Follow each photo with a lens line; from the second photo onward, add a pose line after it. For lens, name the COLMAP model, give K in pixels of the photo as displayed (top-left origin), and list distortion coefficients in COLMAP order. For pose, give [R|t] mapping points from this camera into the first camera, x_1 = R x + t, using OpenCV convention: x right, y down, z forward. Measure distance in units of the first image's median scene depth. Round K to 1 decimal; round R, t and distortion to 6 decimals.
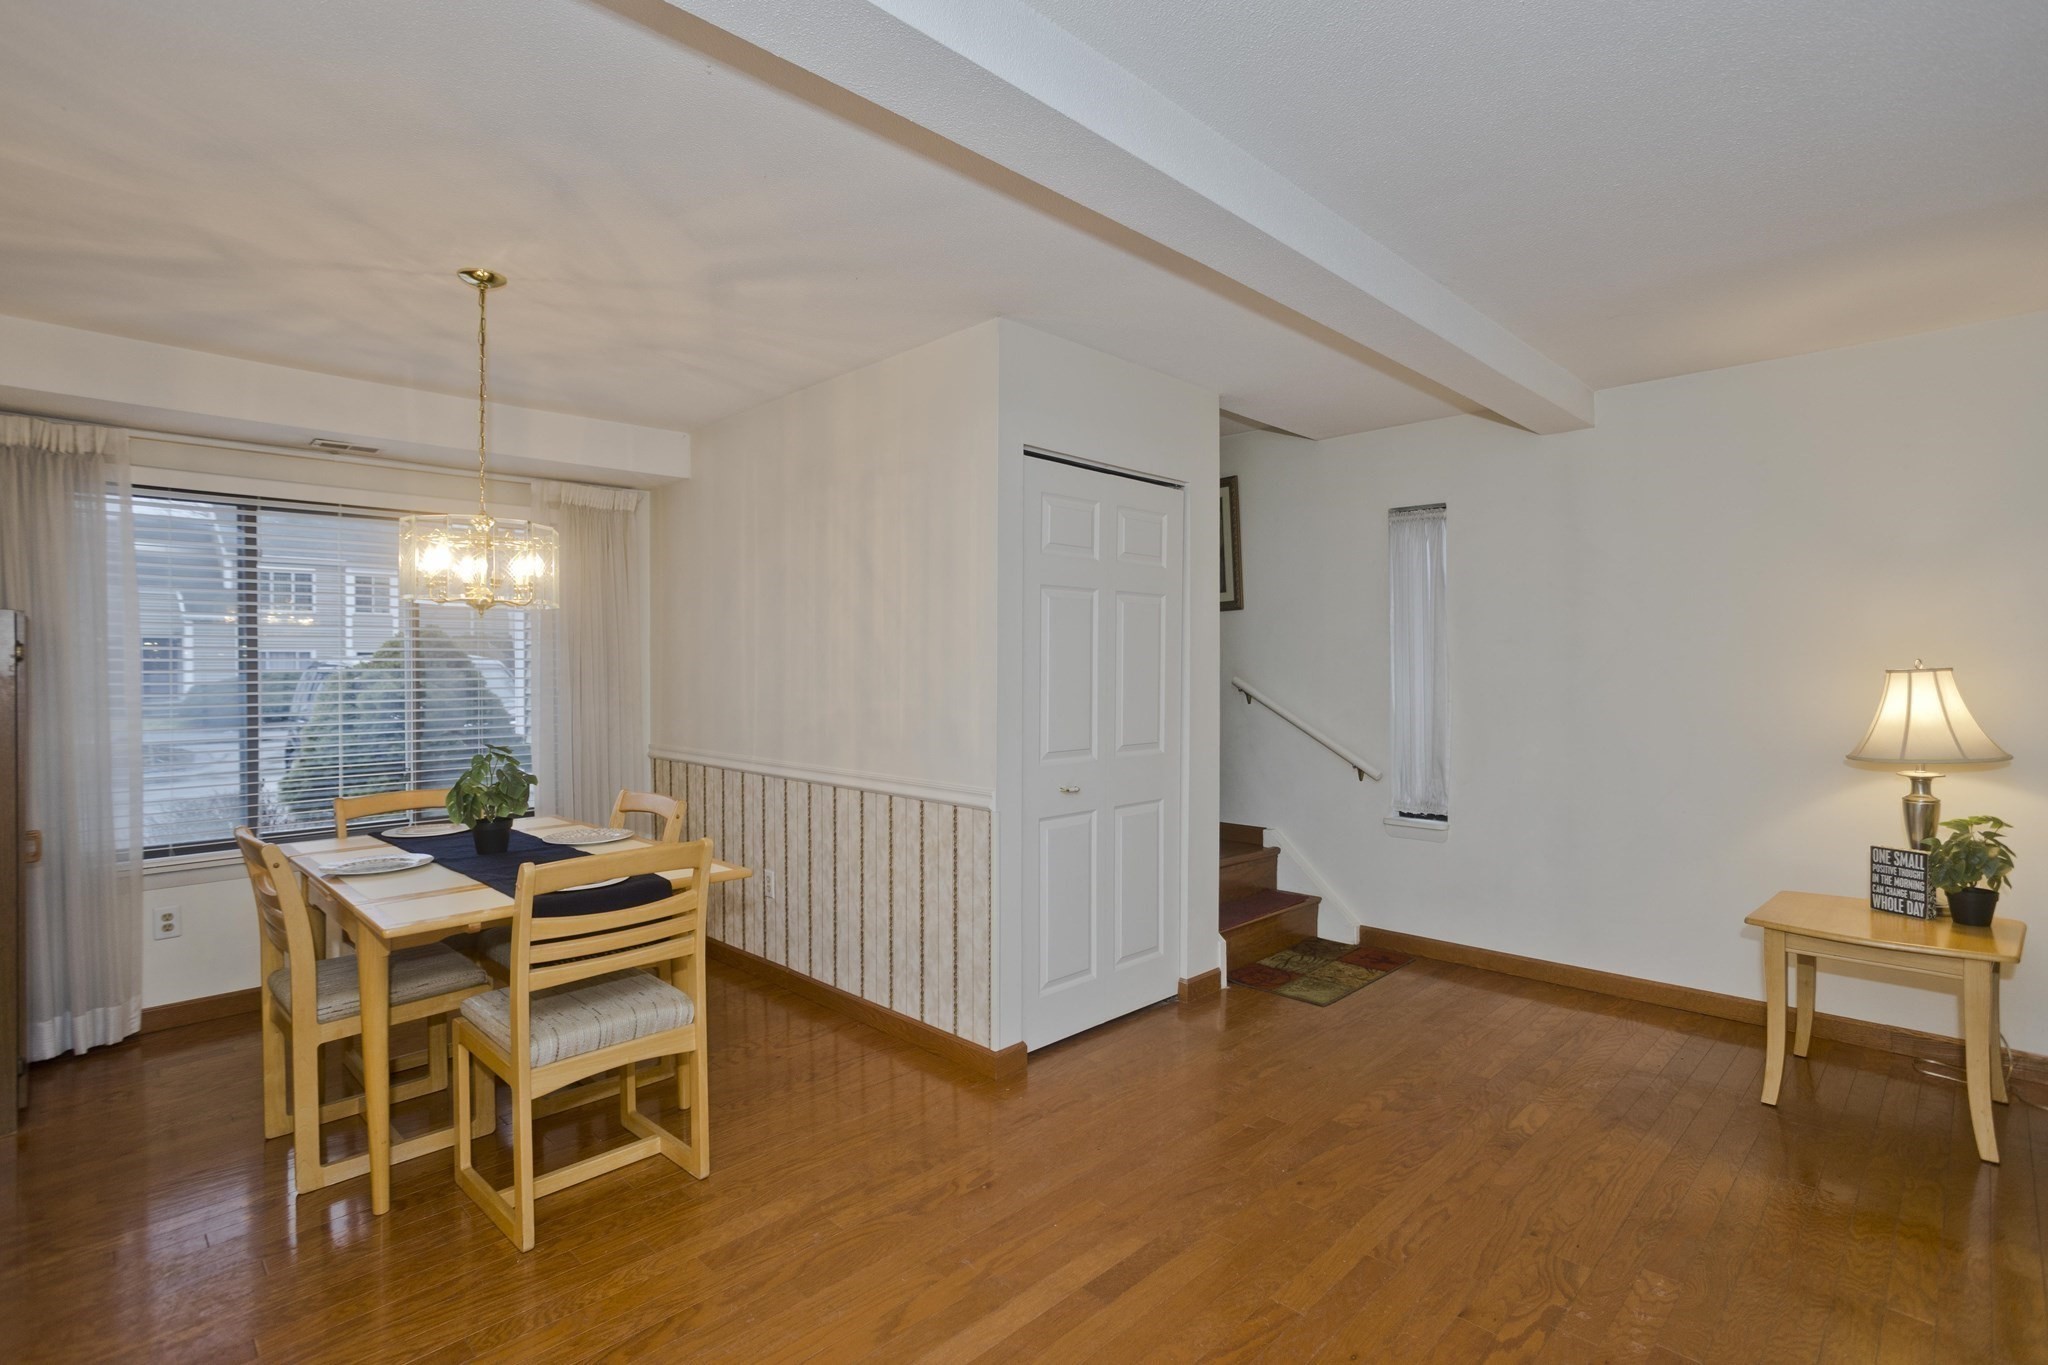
lens RADIAL K [[994.5, 0, 1051.8], [0, 994.5, 674.1], [0, 0, 1]] dist [-0.027858, 0.016858]
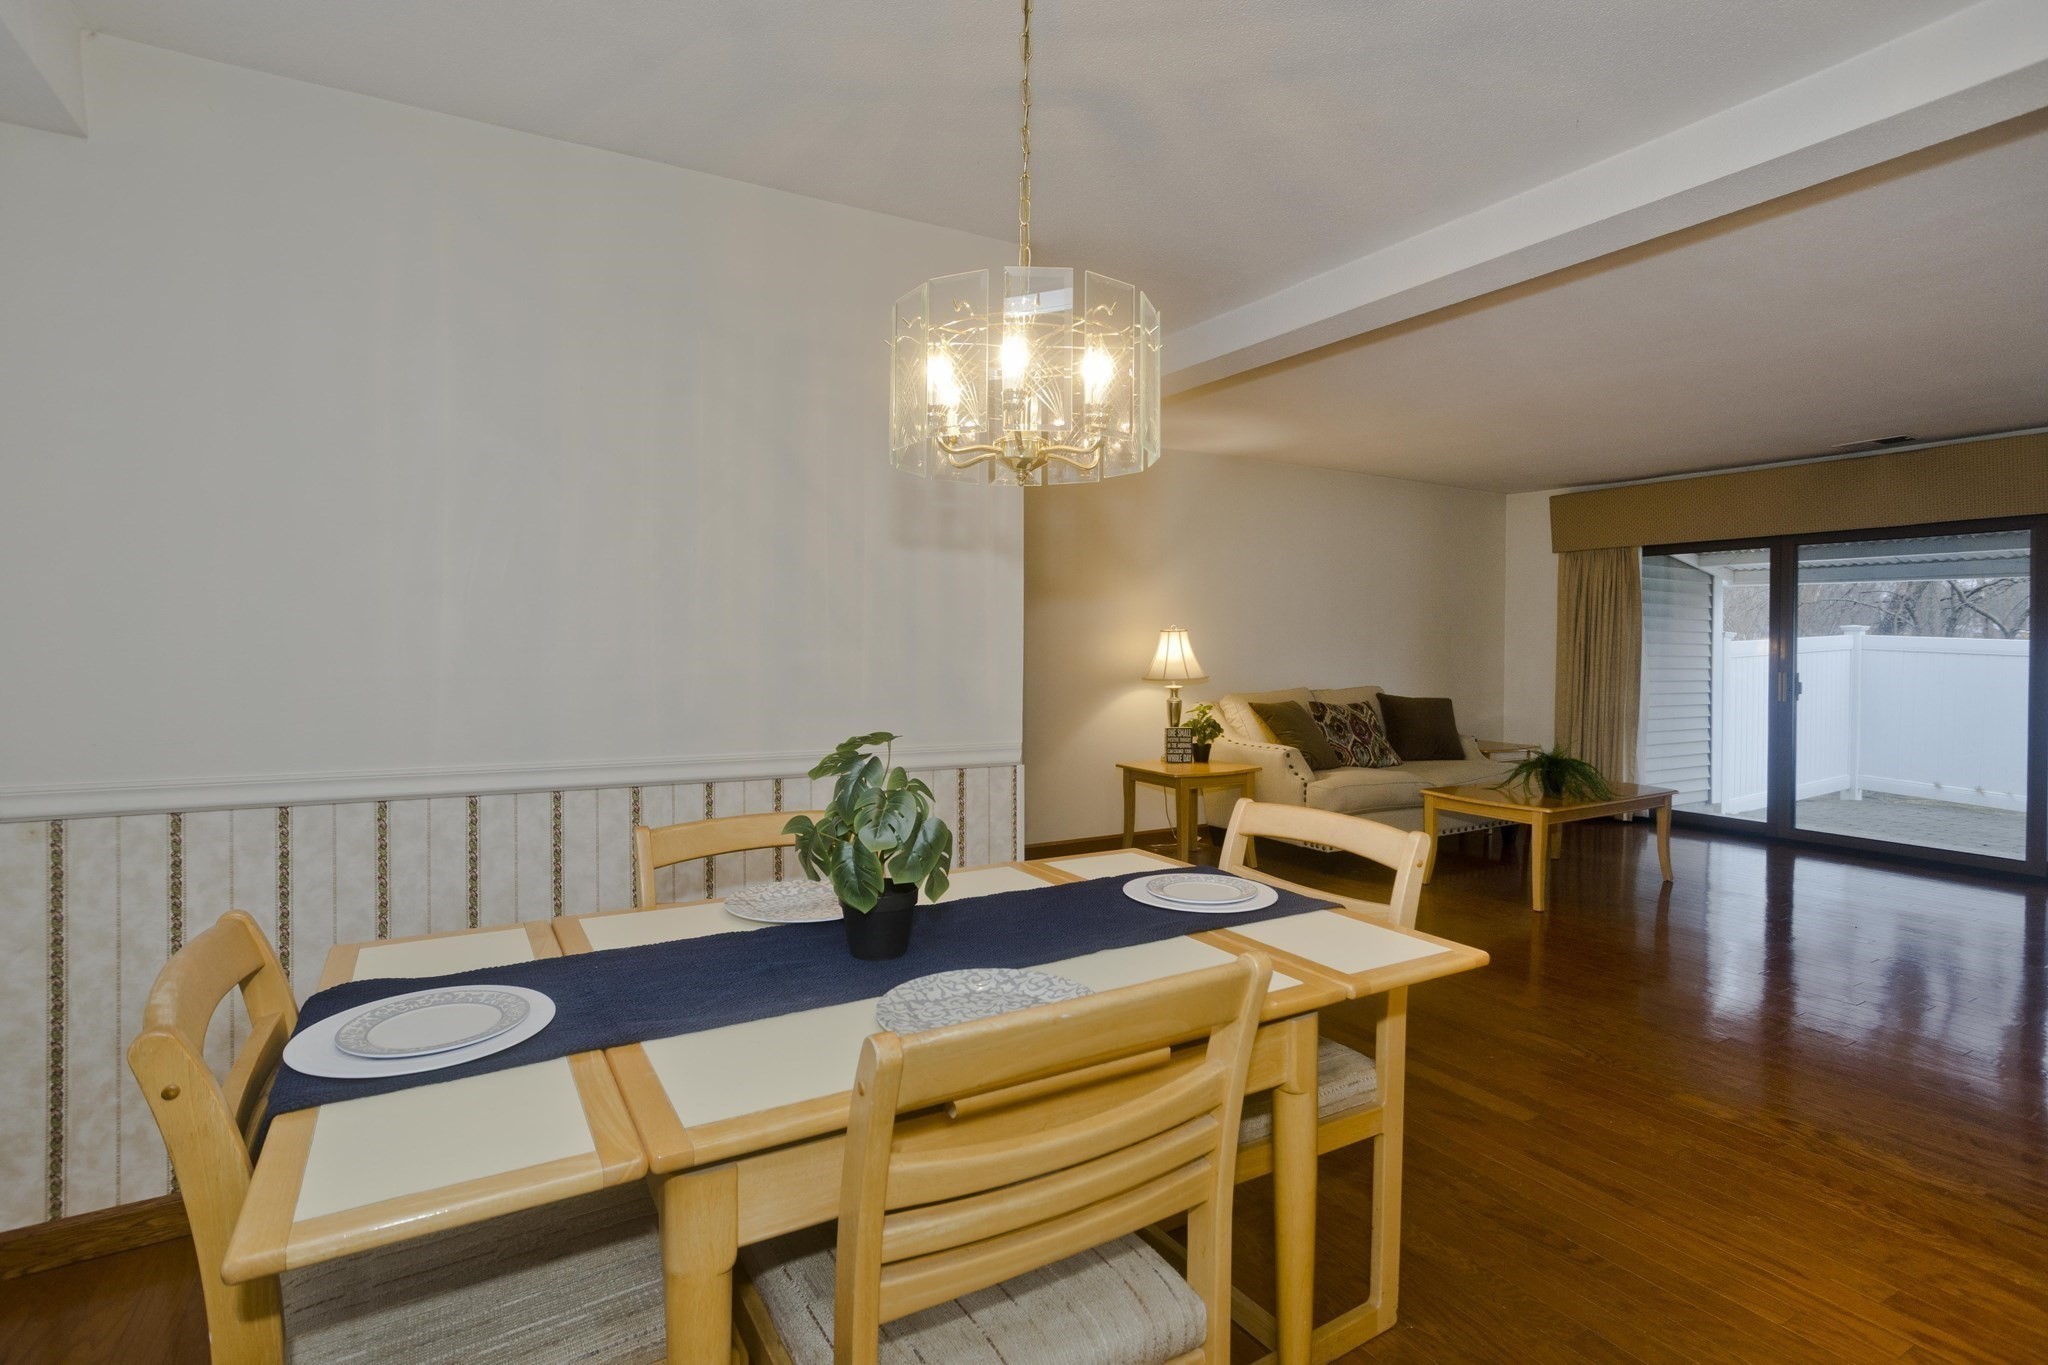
lens RADIAL K [[994.5, 0, 1022.2], [0, 994.5, 648.2], [0, 0, 1]] dist [-0.027858, 0.016858]
pose [[0.273114, 0.000437, 0.961981, -0.929494], [0.001034, 0.999999, -0.000747, 0.027375], [-0.961981, 0.001198, 0.273114, 0.711623]]
